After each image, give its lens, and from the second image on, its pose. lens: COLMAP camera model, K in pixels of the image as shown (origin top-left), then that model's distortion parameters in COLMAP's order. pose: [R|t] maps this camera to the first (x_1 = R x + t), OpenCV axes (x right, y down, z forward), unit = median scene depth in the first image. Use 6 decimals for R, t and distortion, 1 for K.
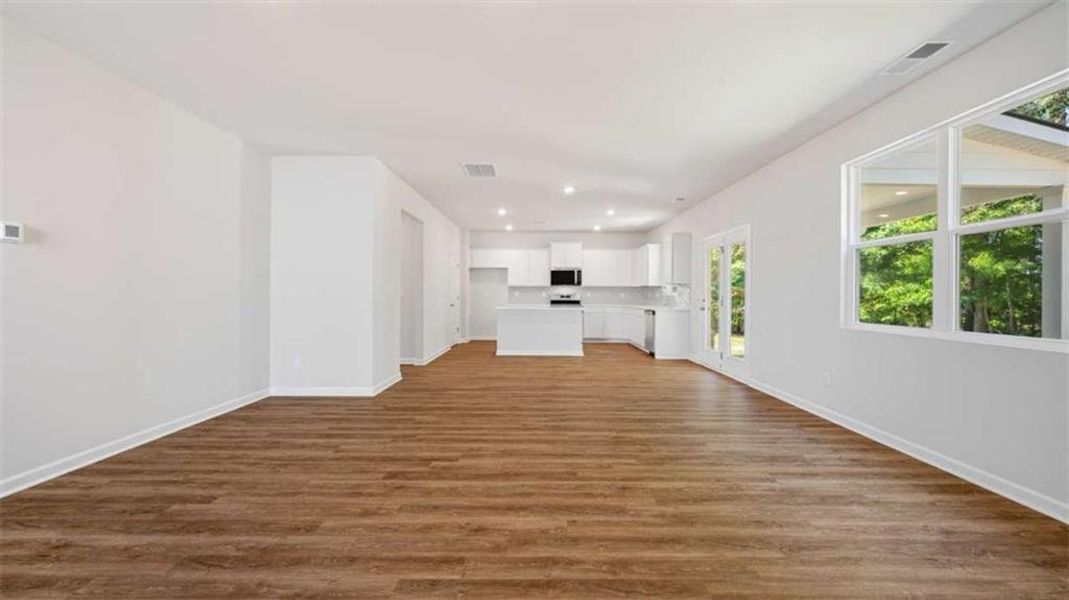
lens RADIAL K [[423.2, 0, 535.9], [0, 423.2, 296.9], [0, 0, 1]] dist [-0.000010, -0.000212]
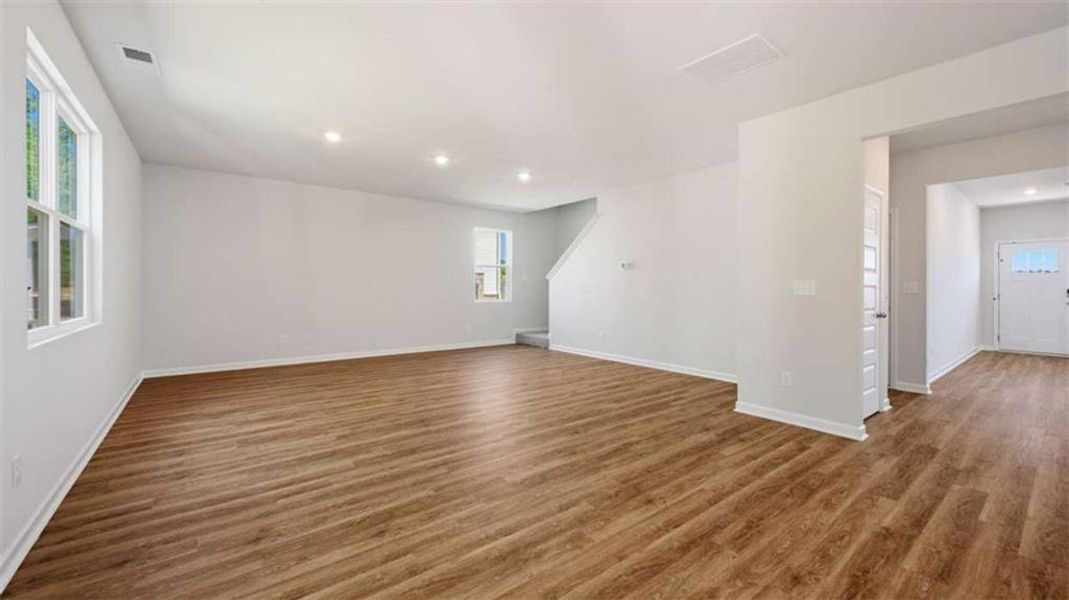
lens RADIAL K [[423.2, 0, 544.4], [0, 423.2, 290.7], [0, 0, 1]] dist [-0.000010, -0.000212]
pose [[-0.774990, -0.001399, -0.631972, 0.671142], [-0.009604, 0.999908, 0.009564, -0.011237], [0.631900, 0.013481, -0.774933, 2.139222]]
